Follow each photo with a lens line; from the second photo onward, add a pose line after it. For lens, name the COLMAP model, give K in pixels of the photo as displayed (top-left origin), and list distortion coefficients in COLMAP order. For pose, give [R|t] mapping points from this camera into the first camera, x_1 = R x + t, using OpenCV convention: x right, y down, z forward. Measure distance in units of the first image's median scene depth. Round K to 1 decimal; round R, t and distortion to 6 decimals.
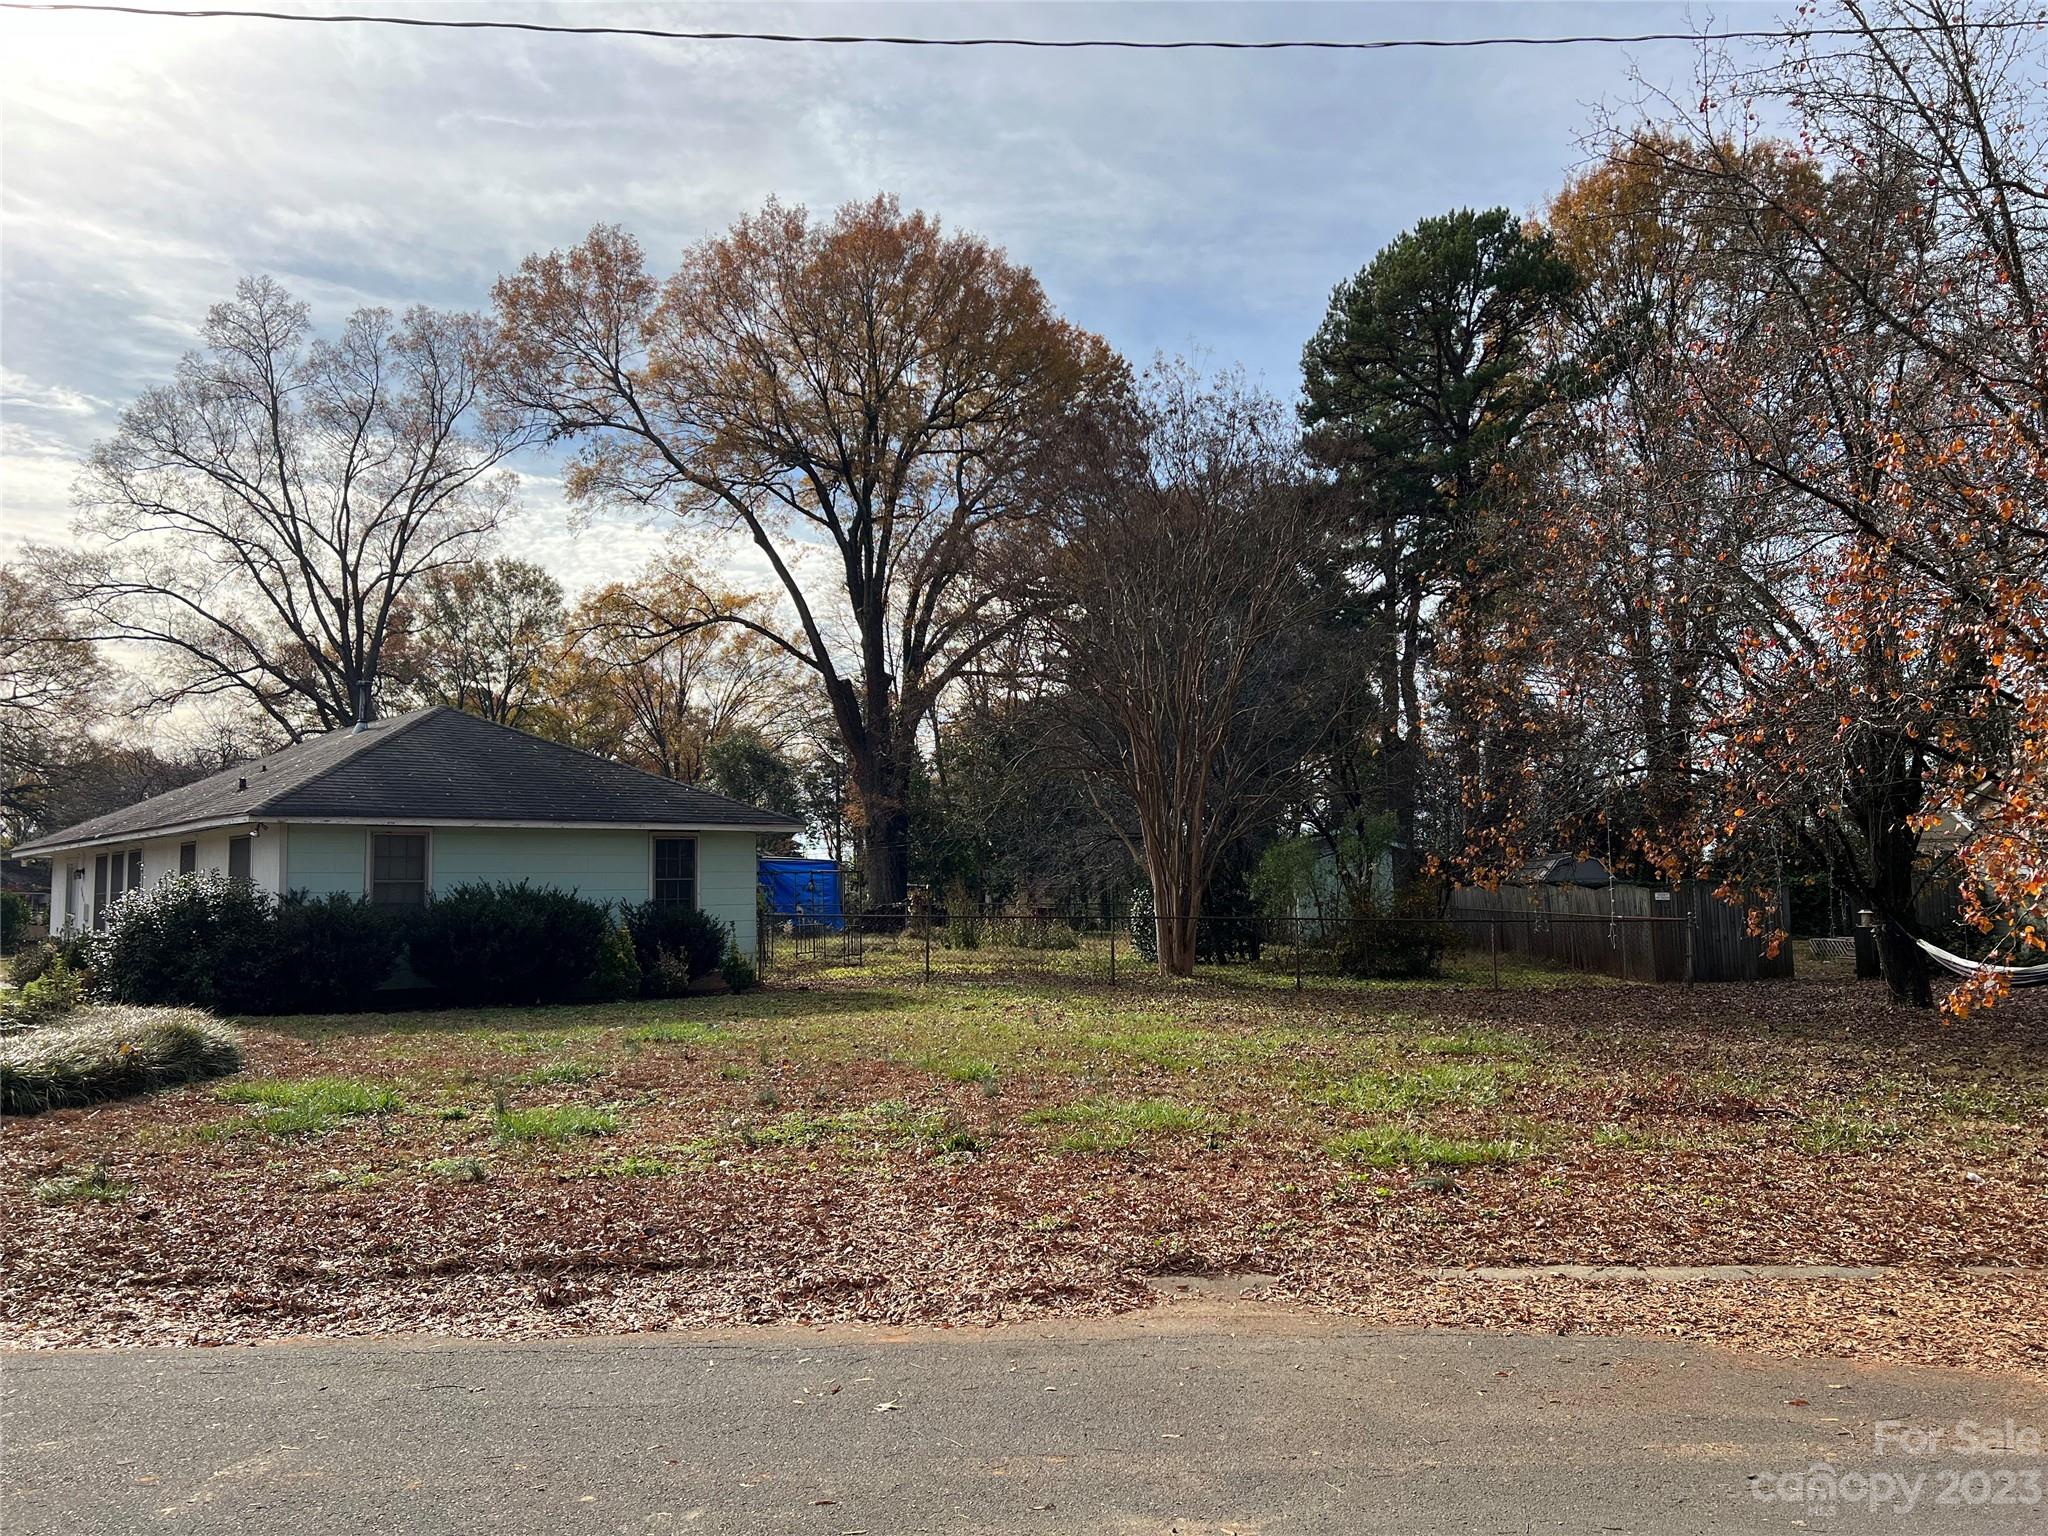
lens RADIAL K [[1465.0, 0, 1052.1], [0, 1465.0, 814.7], [0, 0, 1]] dist [-0.009319, -0.029325]
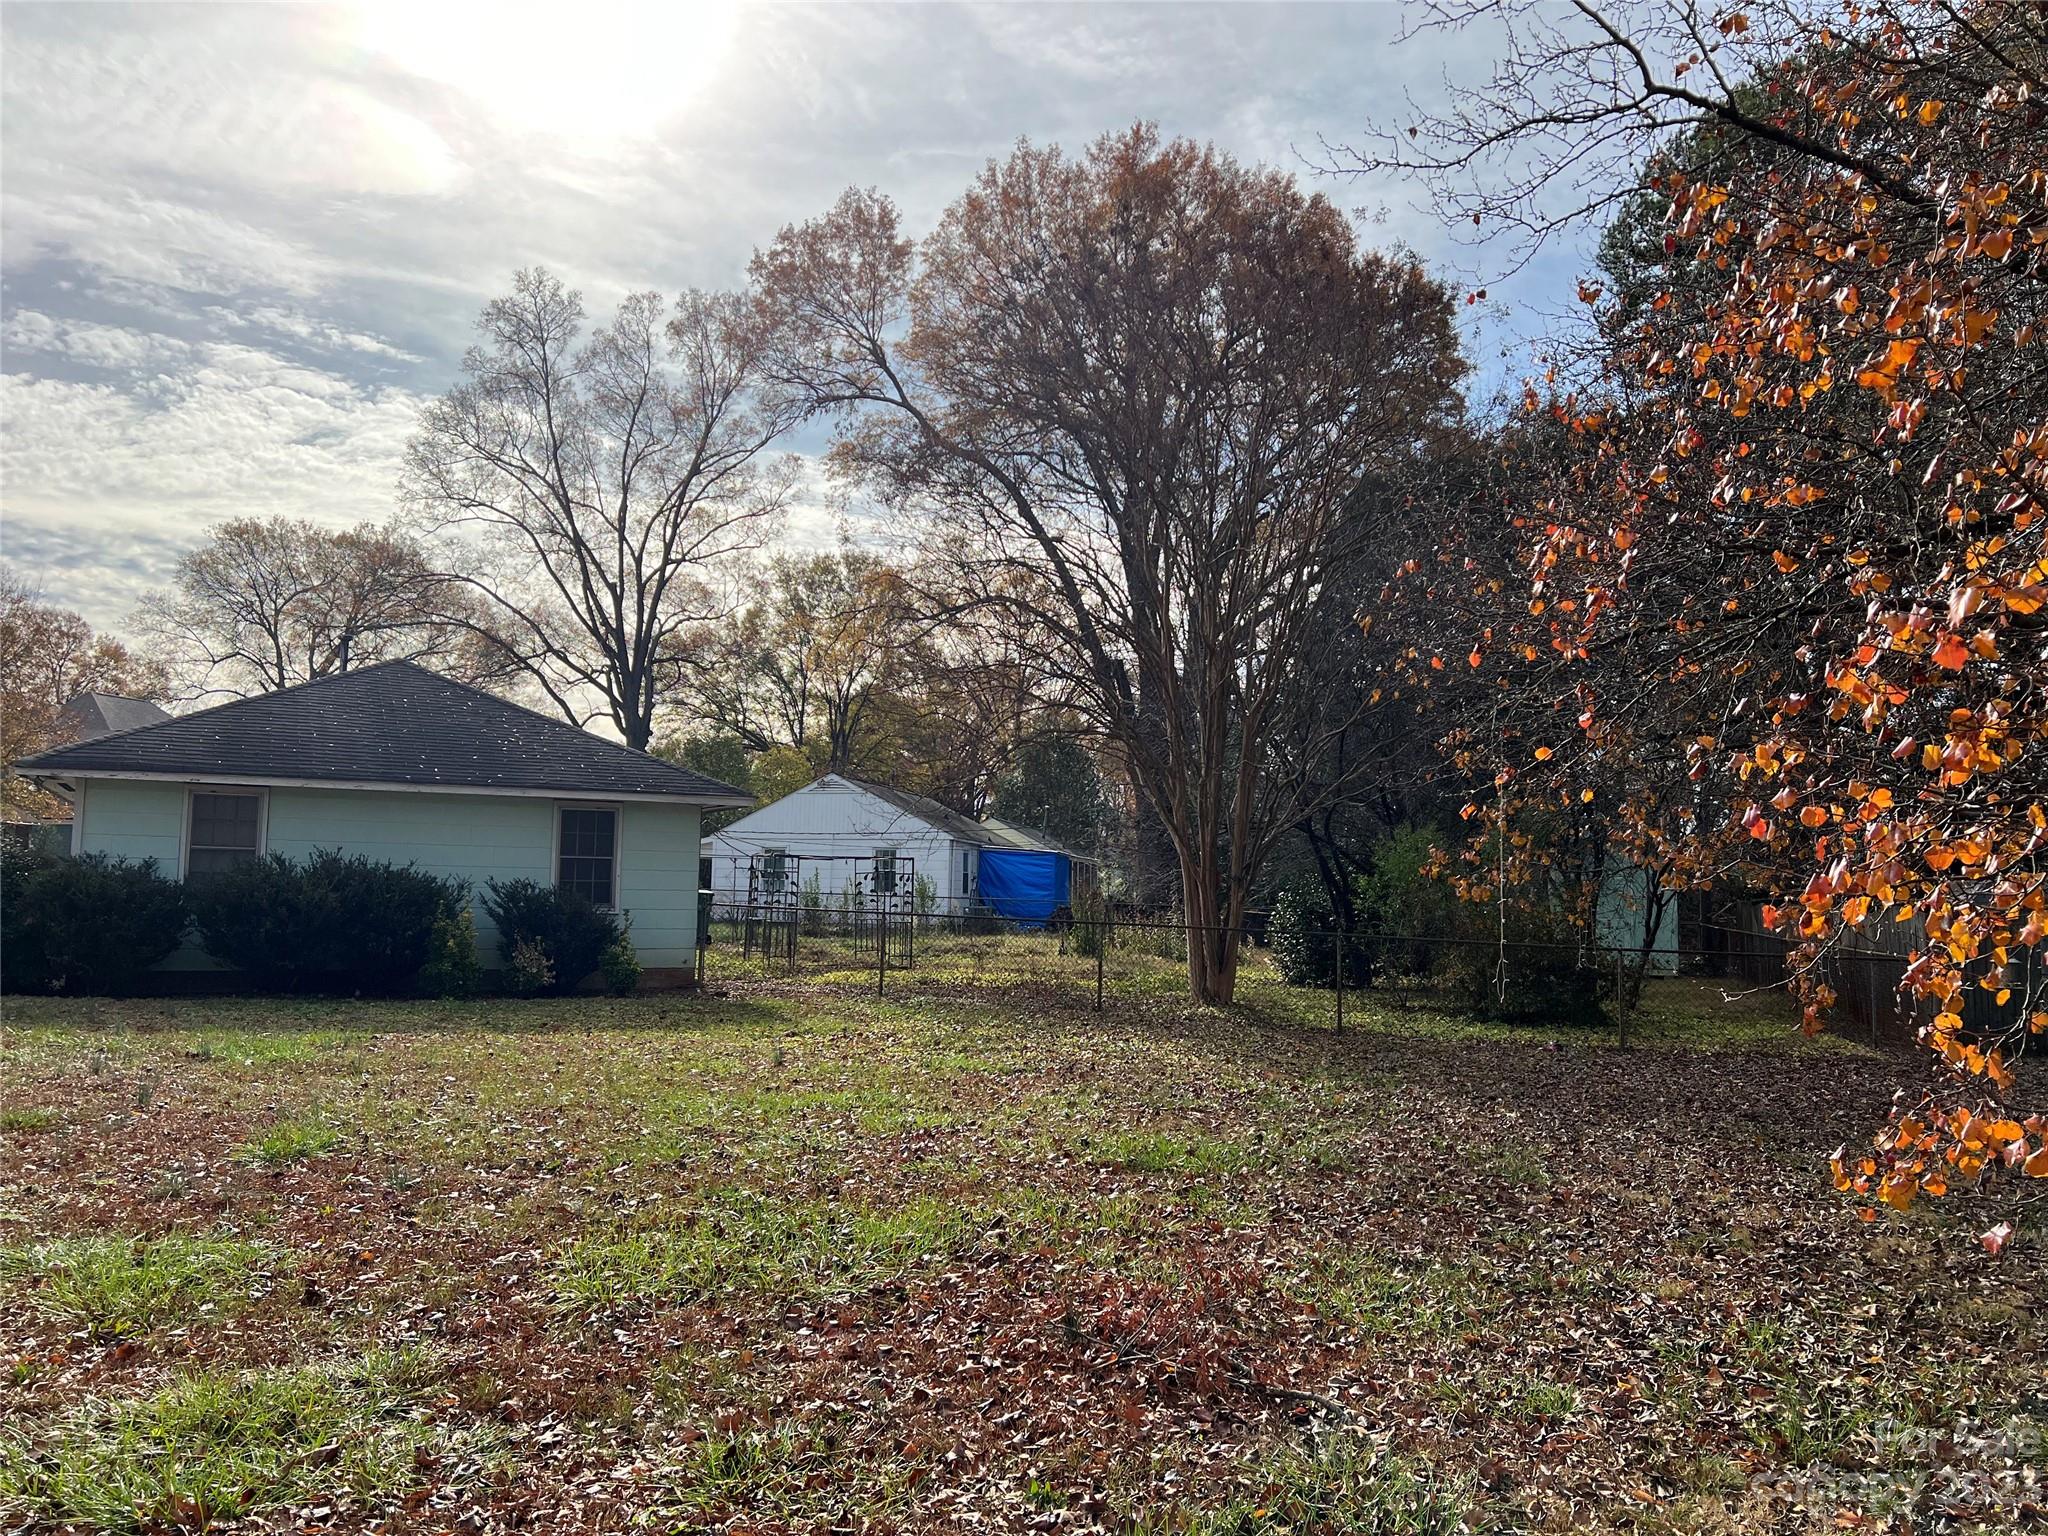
lens RADIAL K [[1465.0, 0, 1043.3], [0, 1465.0, 796.8], [0, 0, 1]] dist [-0.009319, -0.029325]
pose [[0.953881, 0.018980, -0.299584, 0.103303], [-0.023461, 0.999660, -0.011368, 0.004999], [0.299267, 0.017872, 0.954002, 0.120689]]
